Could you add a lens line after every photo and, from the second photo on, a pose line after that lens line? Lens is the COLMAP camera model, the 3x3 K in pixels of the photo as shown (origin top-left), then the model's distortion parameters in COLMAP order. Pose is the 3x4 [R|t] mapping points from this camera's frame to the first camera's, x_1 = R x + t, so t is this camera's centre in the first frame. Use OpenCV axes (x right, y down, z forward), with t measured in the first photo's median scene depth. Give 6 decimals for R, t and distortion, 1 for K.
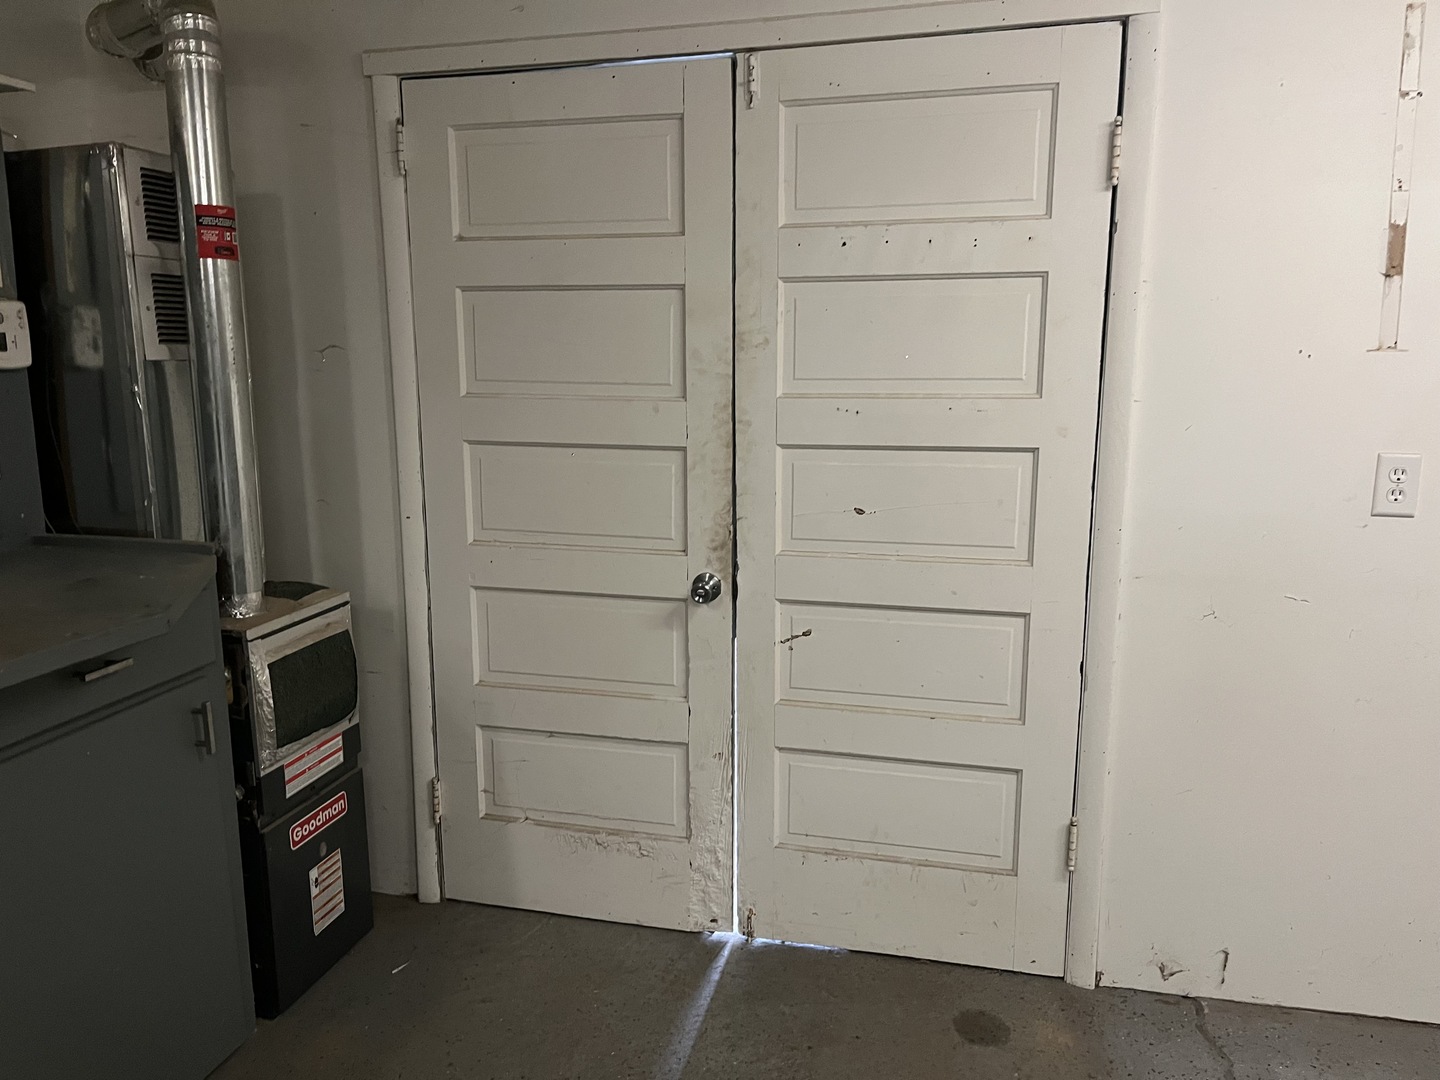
lens RADIAL K [[1080.7, 0, 715.9], [0, 1080.7, 544.5], [0, 0, 1]] dist [0.063025, -0.092978]
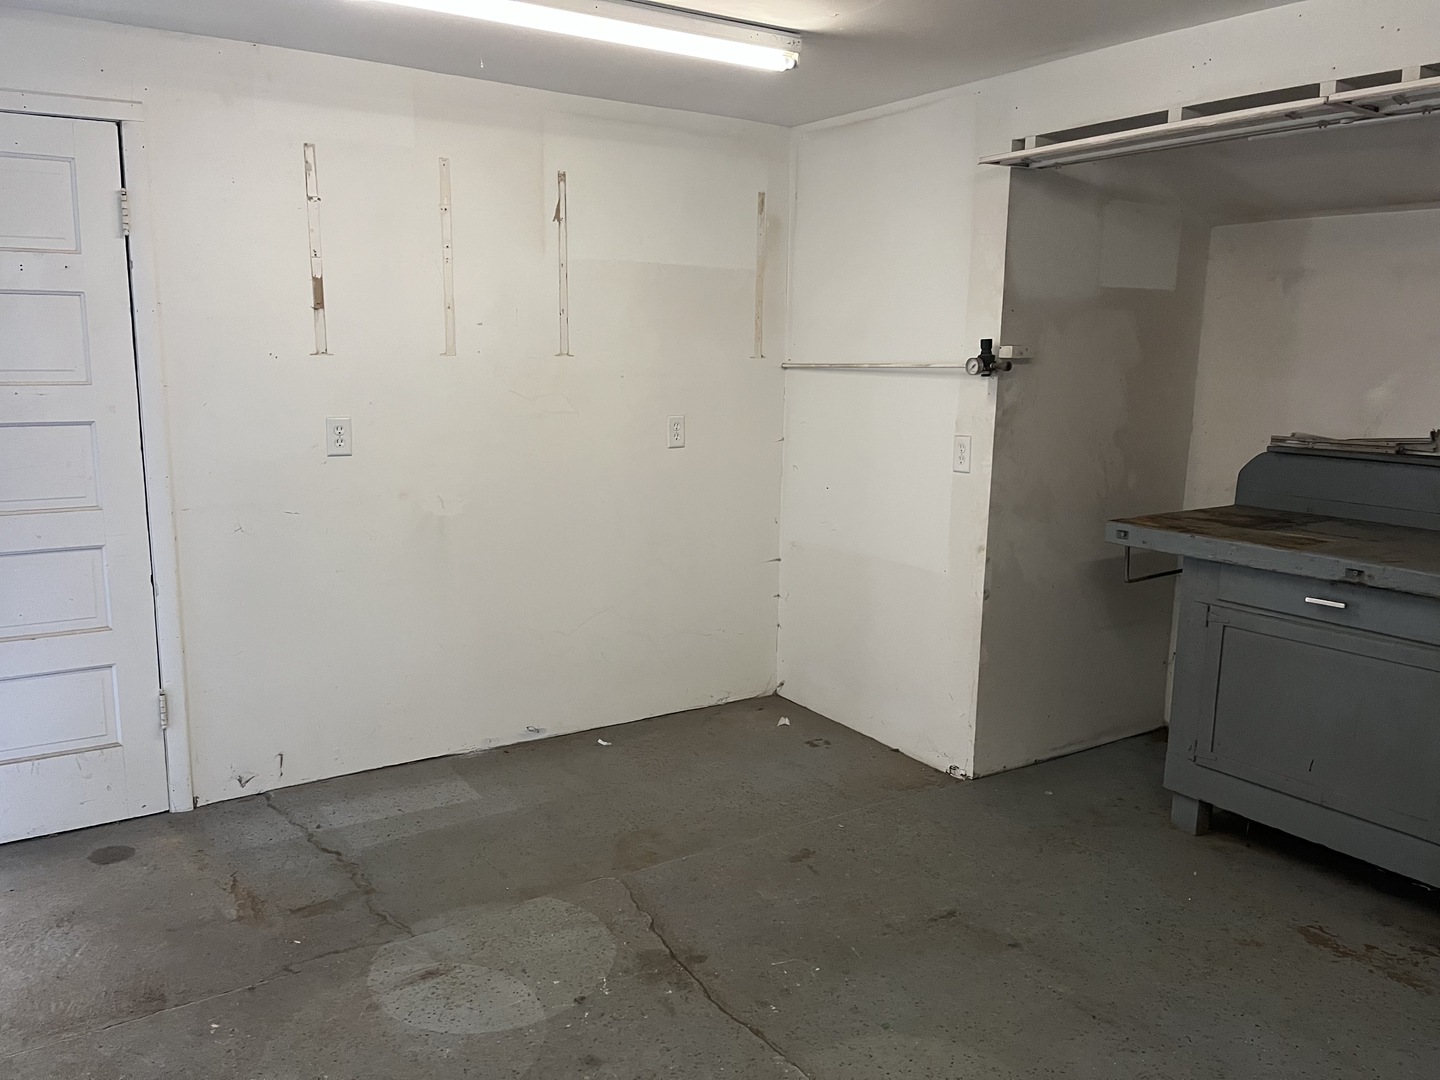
lens RADIAL K [[1093.4, 0, 737.7], [0, 1093.4, 554.3], [0, 0, 1]] dist [0.062923, -0.084869]
pose [[0.658428, -0.119026, 0.743173, -0.246917], [0.117724, 0.991549, 0.054506, 0.105548], [-0.743380, 0.051601, 0.666876, -0.568272]]
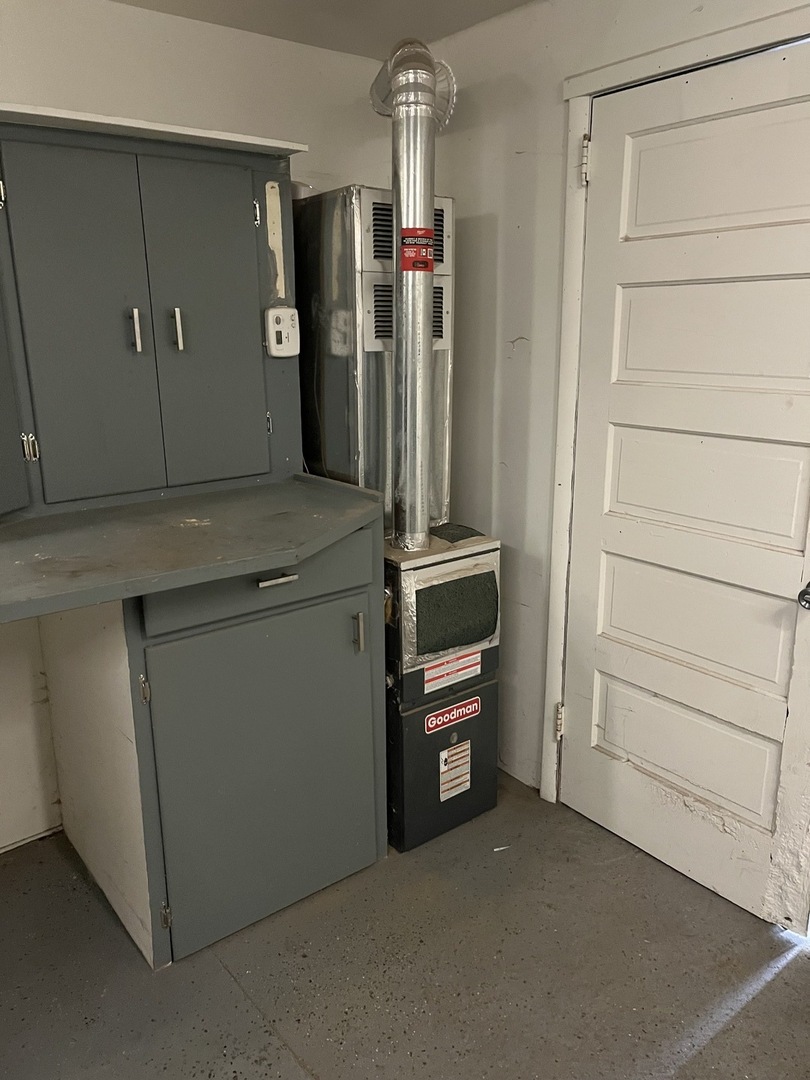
lens RADIAL K [[810.5, 0, 400.6], [0, 810.5, 528.2], [0, 0, 1]] dist [0.063025, -0.092978]
pose [[0.789010, 0.141172, -0.597941, 0.124535], [-0.104572, 0.989900, 0.095724, -0.047960], [0.605415, -0.012999, 0.795804, 0.203945]]
